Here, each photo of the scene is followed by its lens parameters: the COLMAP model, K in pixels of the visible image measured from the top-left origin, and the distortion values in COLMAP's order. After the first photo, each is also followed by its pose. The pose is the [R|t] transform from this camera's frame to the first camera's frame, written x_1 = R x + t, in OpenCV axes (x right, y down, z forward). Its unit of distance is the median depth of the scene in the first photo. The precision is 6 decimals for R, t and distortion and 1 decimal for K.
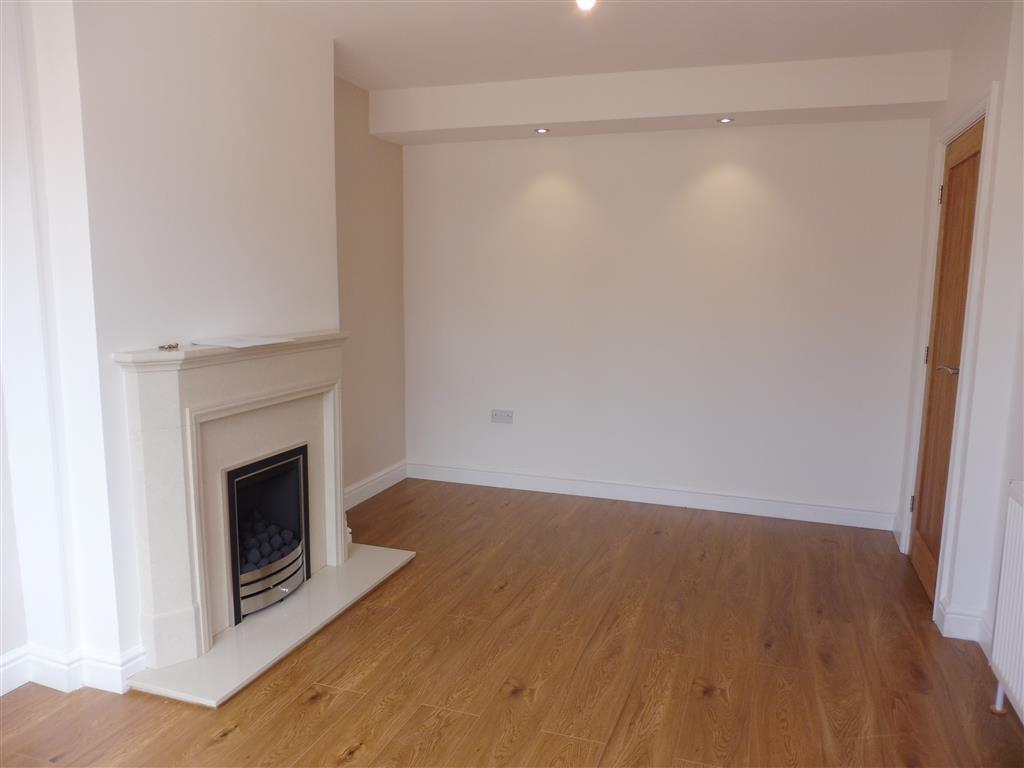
lens RADIAL K [[745.0, 0, 512.0], [0, 745.0, 384.0], [0, 0, 1]] dist [-0.016305, -0.004141]
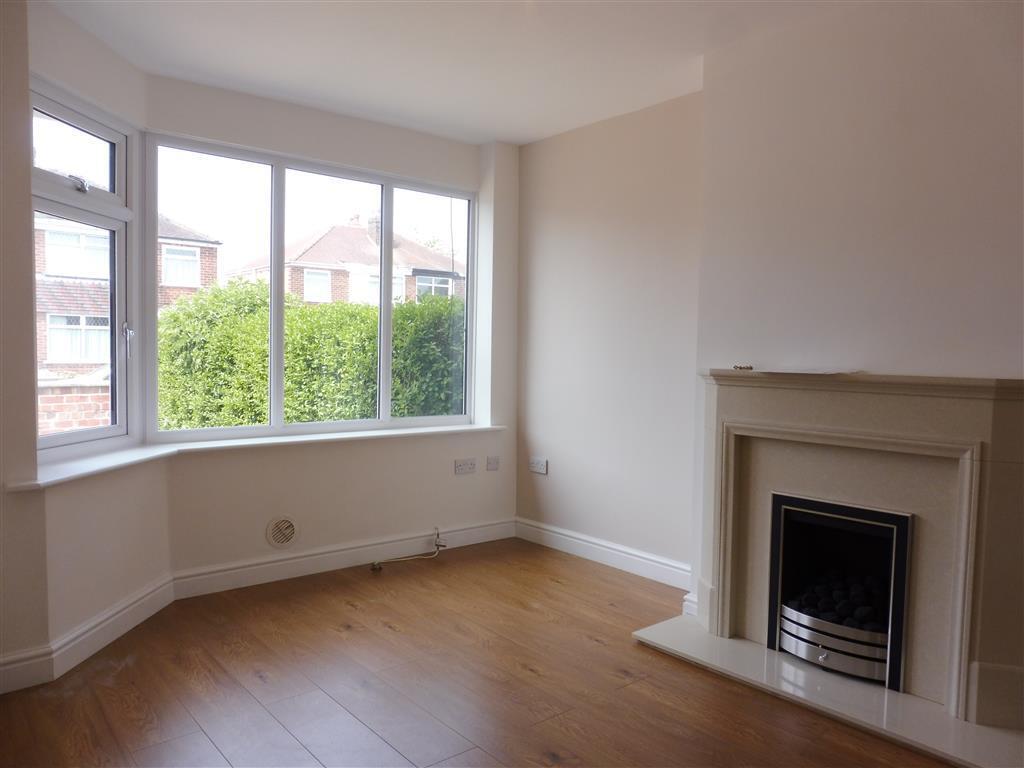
lens RADIAL K [[745.0, 0, 512.0], [0, 745.0, 384.0], [0, 0, 1]] dist [-0.016305, -0.004141]
pose [[-0.499382, 0.023477, -0.866064, 0.684728], [-0.141449, 0.984011, 0.108235, -0.091679], [0.854757, 0.176555, -0.488077, 1.156194]]
